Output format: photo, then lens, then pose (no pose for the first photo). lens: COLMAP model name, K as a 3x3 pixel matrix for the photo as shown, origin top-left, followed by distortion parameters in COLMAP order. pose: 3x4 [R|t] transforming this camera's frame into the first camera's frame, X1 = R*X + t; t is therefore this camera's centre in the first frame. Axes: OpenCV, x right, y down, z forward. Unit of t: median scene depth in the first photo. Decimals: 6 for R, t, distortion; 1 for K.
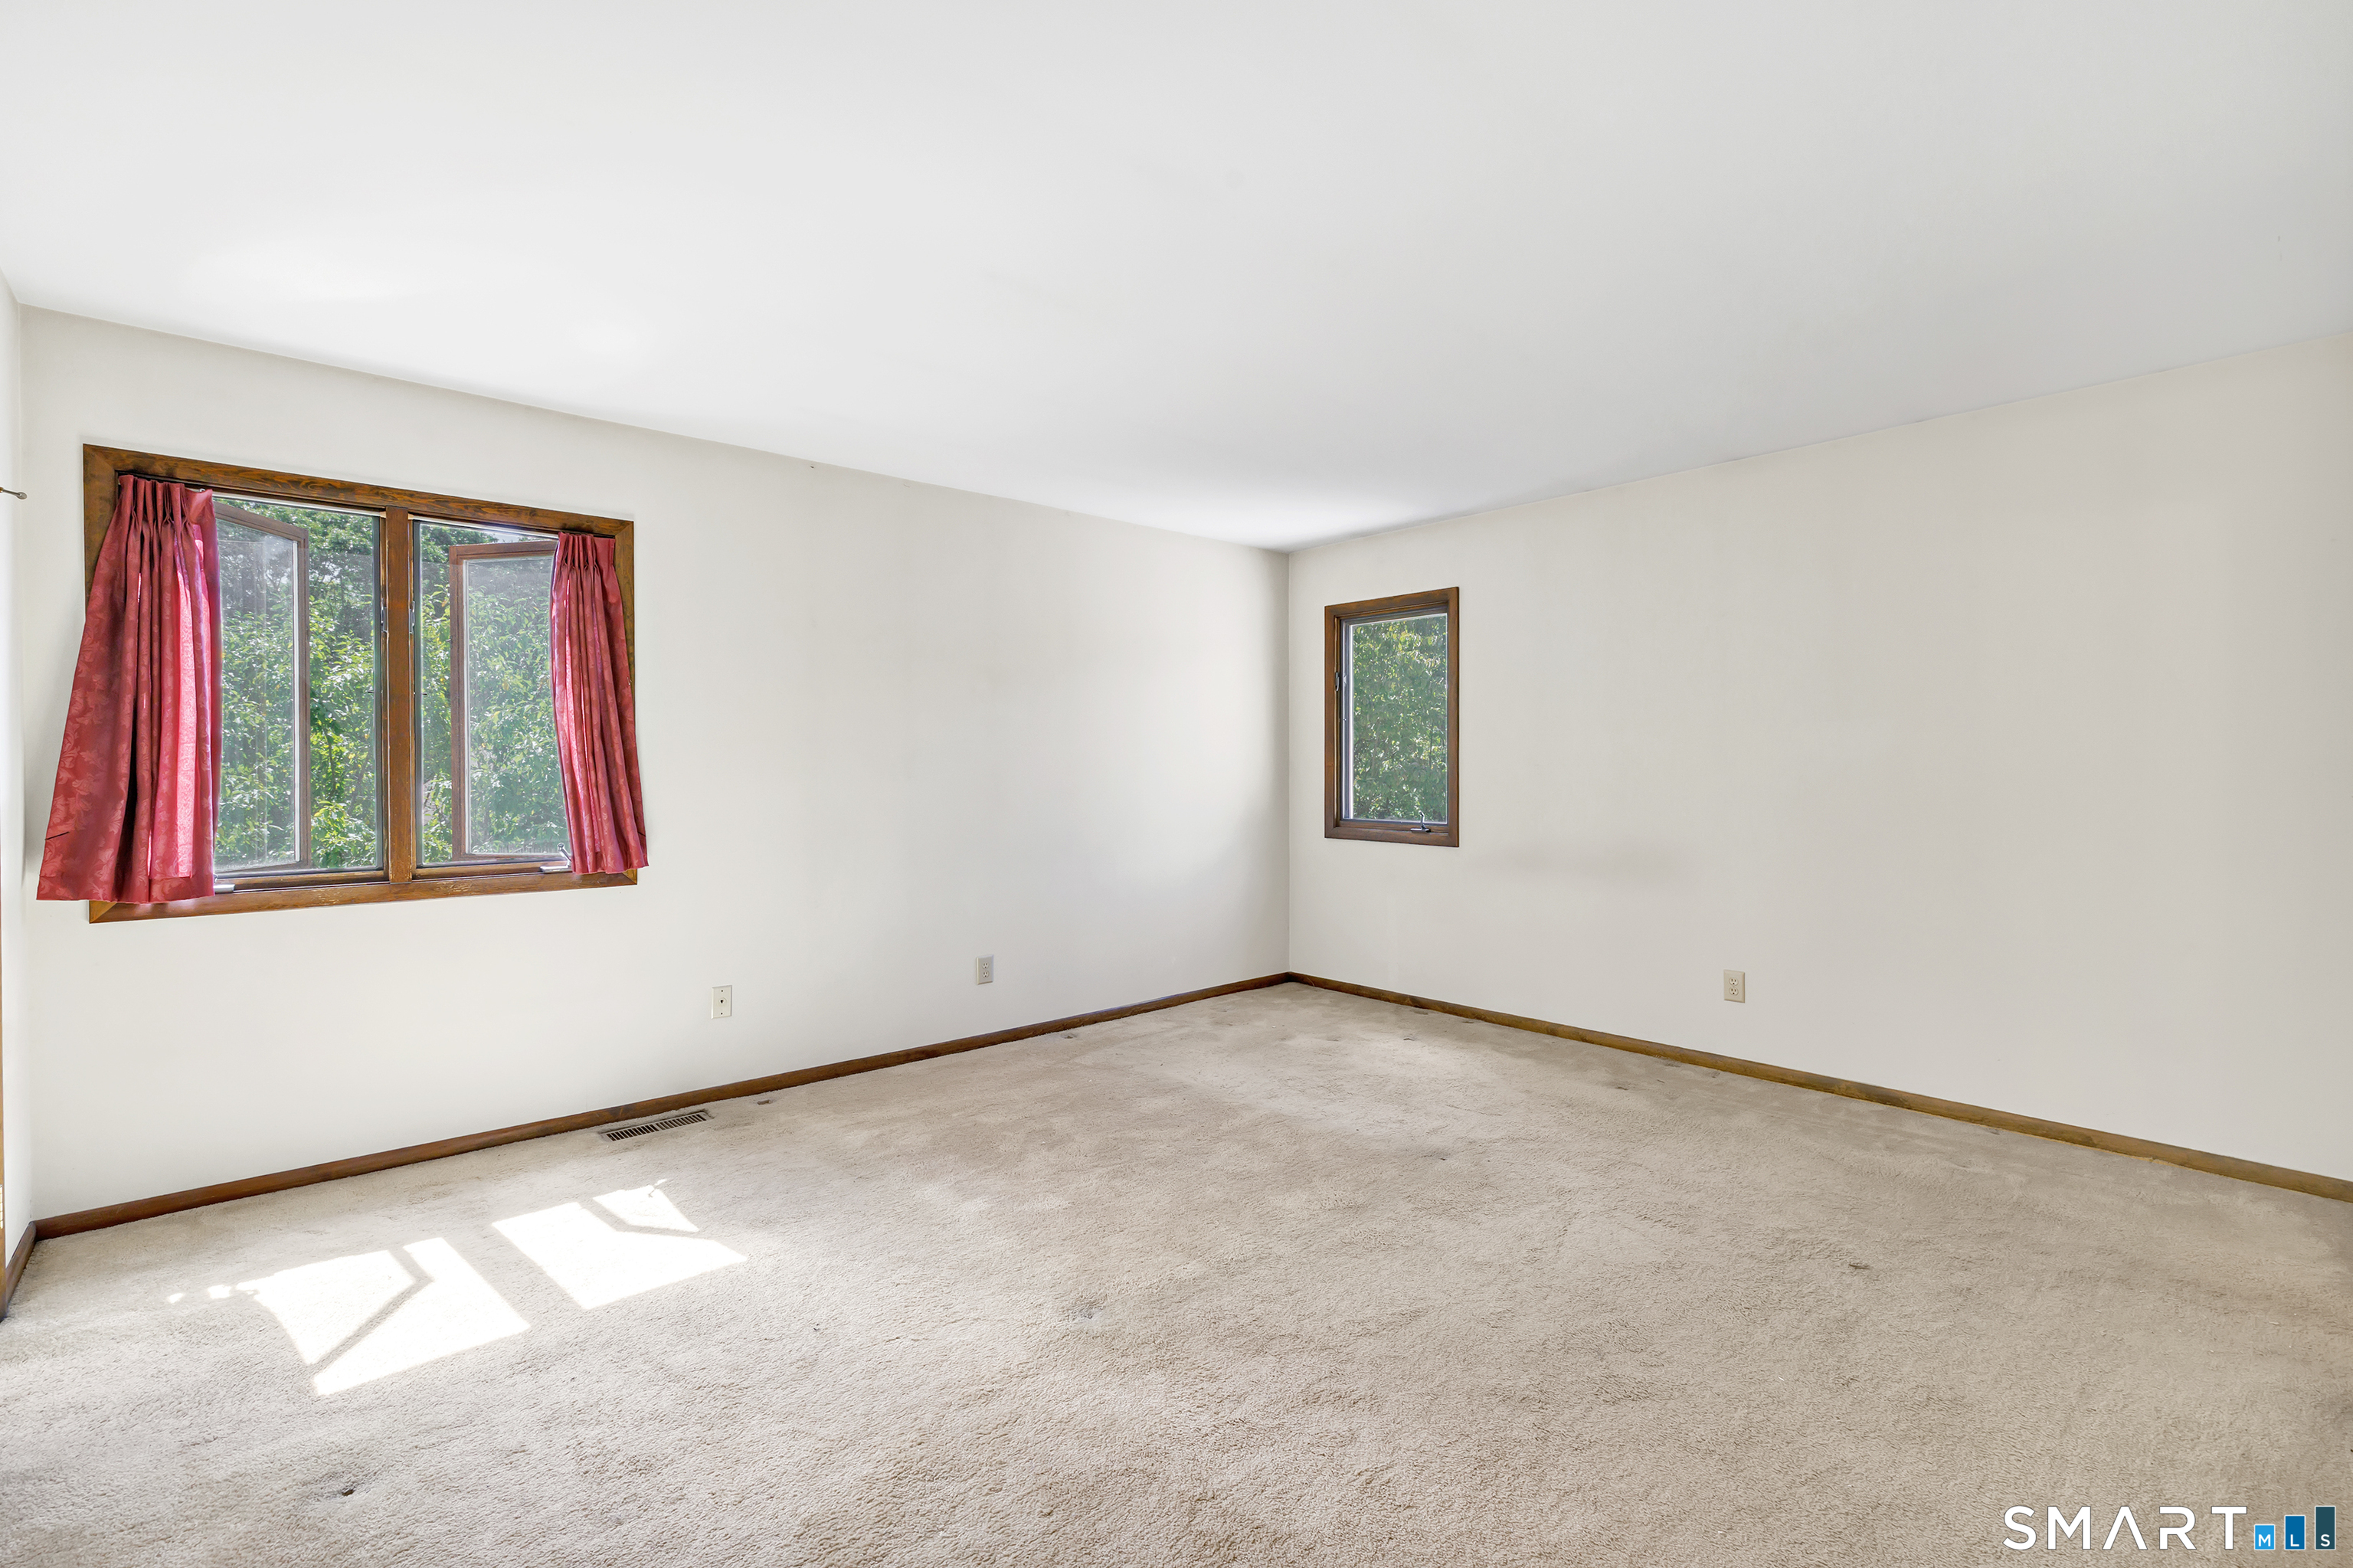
lens RADIAL K [[1023.6, 0, 1179.5], [0, 1023.6, 777.4], [0, 0, 1]] dist [0.000805, -0.000101]
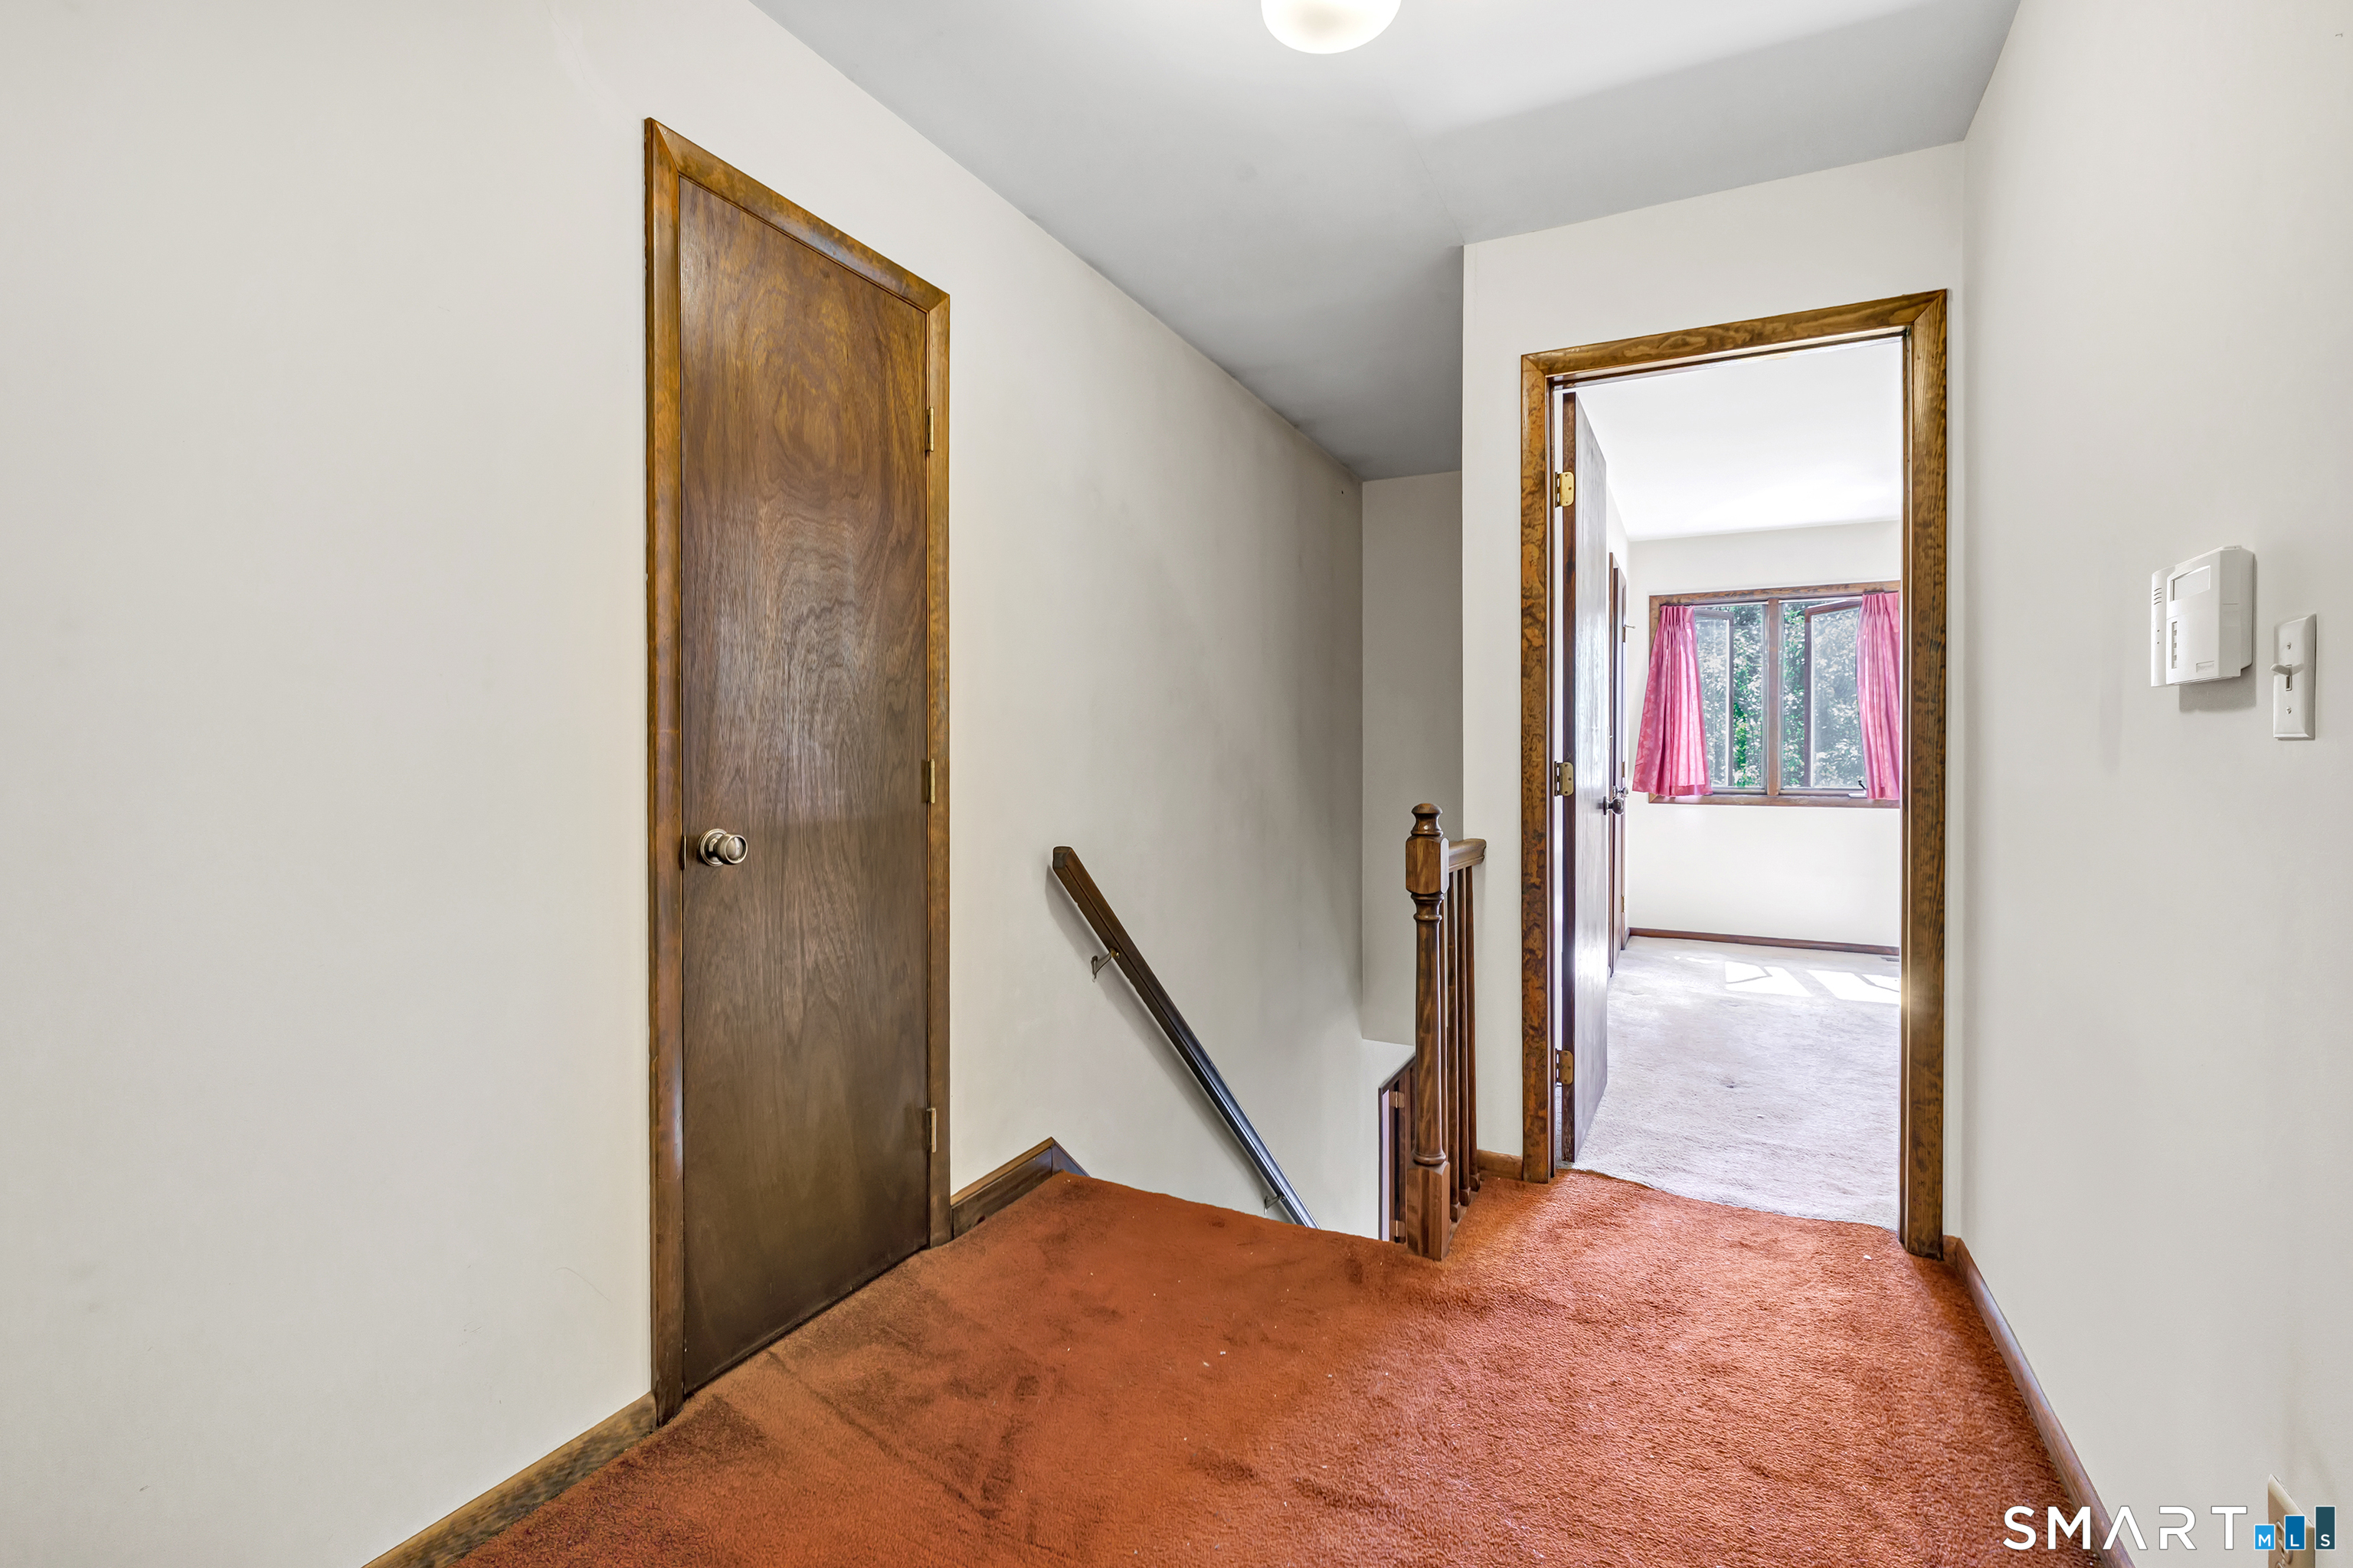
lens RADIAL K [[1058.4, 0, 1176.3], [0, 1058.4, 759.0], [0, 0, 1]] dist [0.003623, 0.001022]
pose [[0.369151, 0.005863, -0.929351, 0.716895], [-0.014459, 0.999895, 0.000564, 0.053979], [0.929257, 0.013229, 0.369197, -0.820547]]
